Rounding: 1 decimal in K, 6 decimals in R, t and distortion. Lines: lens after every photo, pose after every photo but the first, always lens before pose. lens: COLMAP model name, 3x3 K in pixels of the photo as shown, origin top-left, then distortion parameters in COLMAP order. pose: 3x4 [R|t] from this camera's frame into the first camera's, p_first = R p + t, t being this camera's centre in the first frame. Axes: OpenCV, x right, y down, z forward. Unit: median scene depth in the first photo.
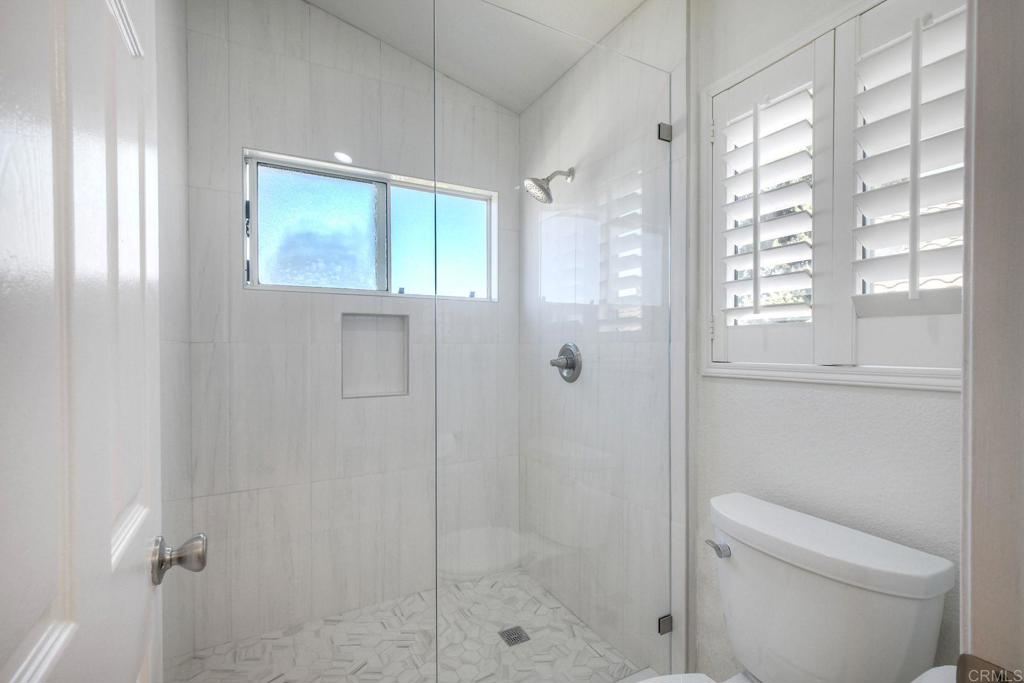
lens RADIAL K [[463.0, 0, 509.3], [0, 463.0, 352.4], [0, 0, 1]] dist [-0.000253, -0.000106]
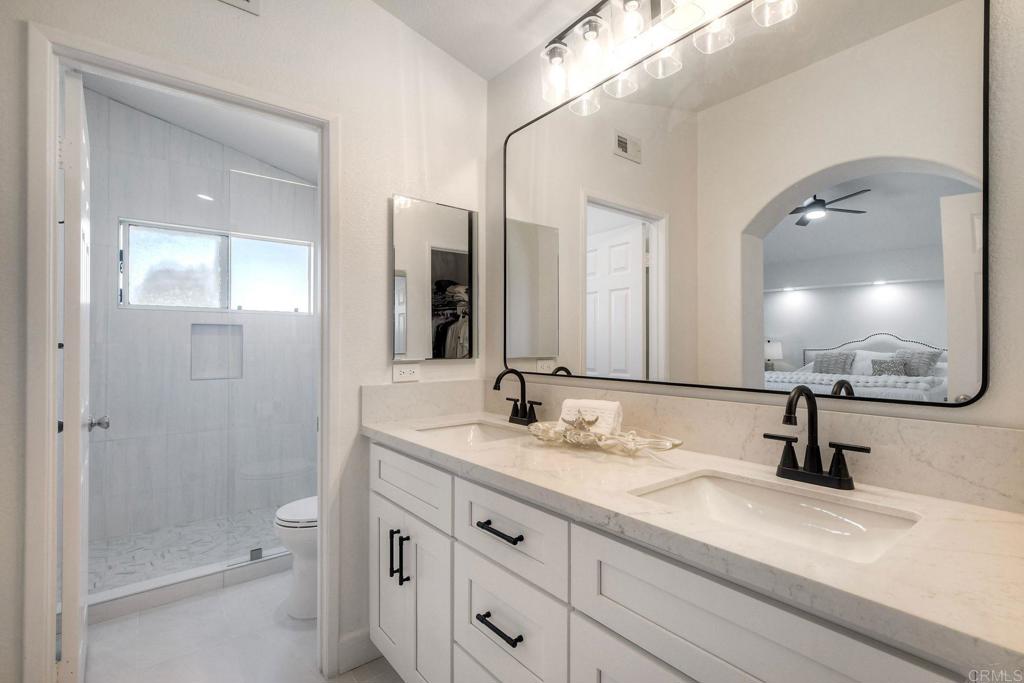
lens RADIAL K [[454.9, 0, 511.6], [0, 454.9, 341.1], [0, 0, 1]] dist [-0.002176, -0.001062]
pose [[0.977311, 0.003045, 0.211788, 0.337230], [0.001185, 0.999802, -0.019842, 0.002561], [-0.211806, 0.019643, 0.977114, -0.654336]]
